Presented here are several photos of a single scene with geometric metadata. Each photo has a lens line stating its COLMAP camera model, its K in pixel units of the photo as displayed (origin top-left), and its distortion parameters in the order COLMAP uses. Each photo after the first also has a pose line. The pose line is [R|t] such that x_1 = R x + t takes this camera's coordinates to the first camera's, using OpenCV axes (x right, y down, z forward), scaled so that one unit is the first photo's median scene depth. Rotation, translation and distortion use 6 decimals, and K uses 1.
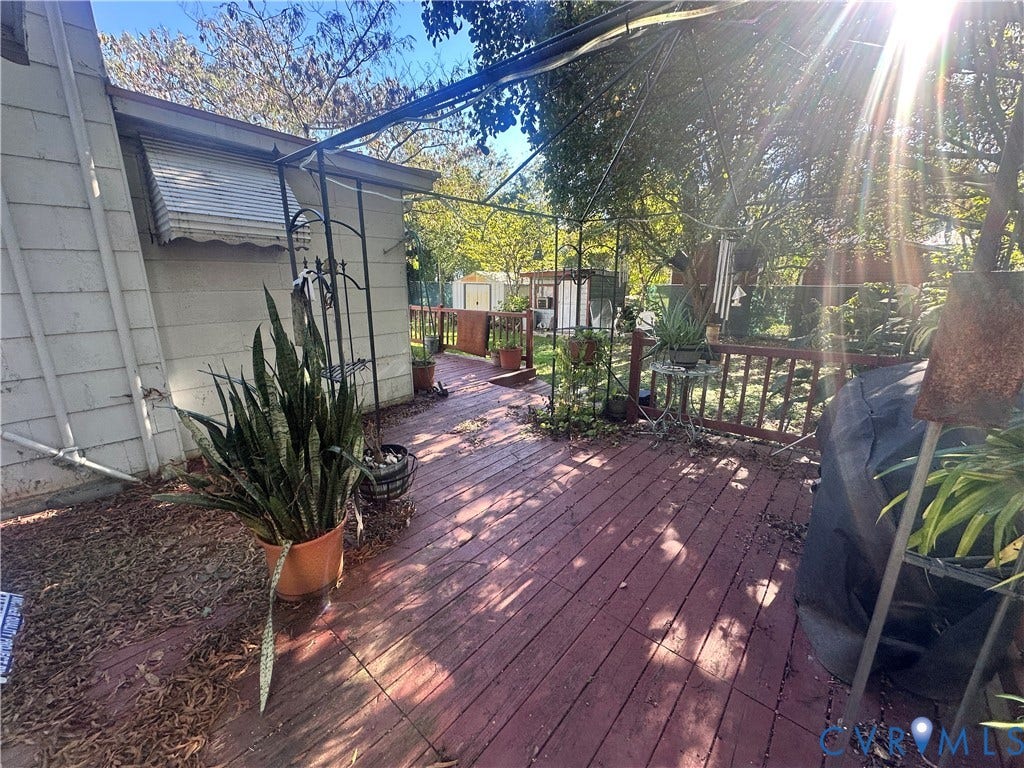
lens RADIAL K [[407.2, 0, 510.8], [0, 407.2, 387.5], [0, 0, 1]] dist [-0.000702, 0.000238]
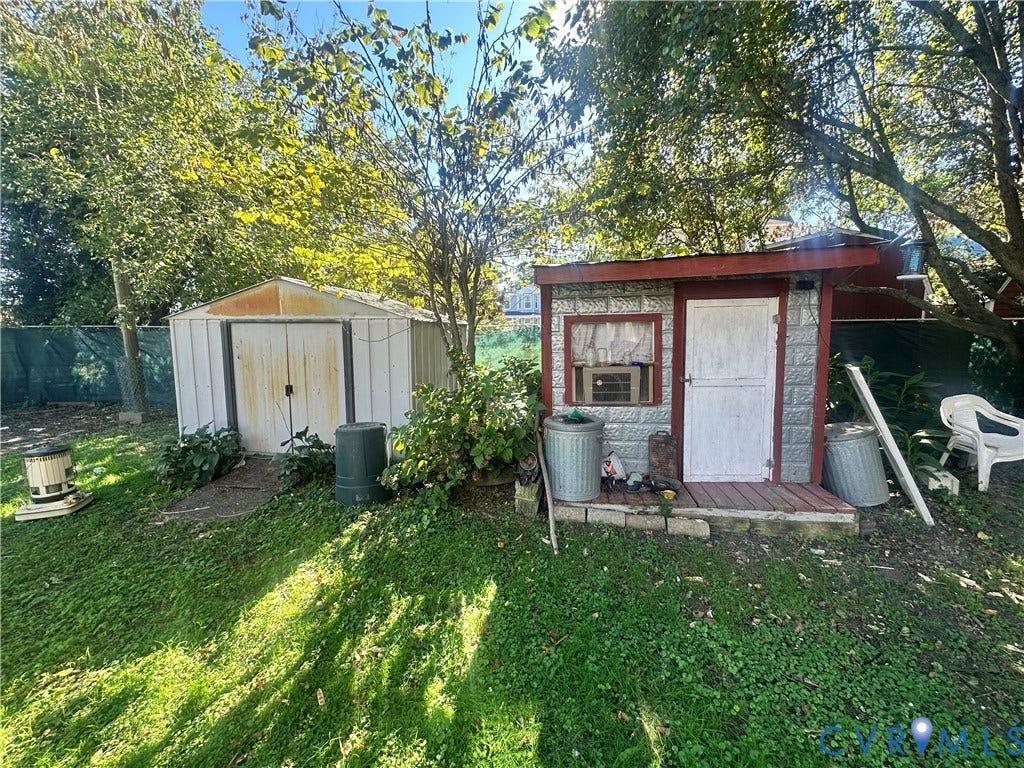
lens RADIAL K [[407.2, 0, 511.3], [0, 407.2, 382.2], [0, 0, 1]] dist [-0.000702, 0.000238]
pose [[0.851842, -0.061459, 0.520182, -0.097001], [0.144222, 0.982227, -0.120126, -0.159926], [-0.503553, 0.177350, 0.845565, 0.697950]]
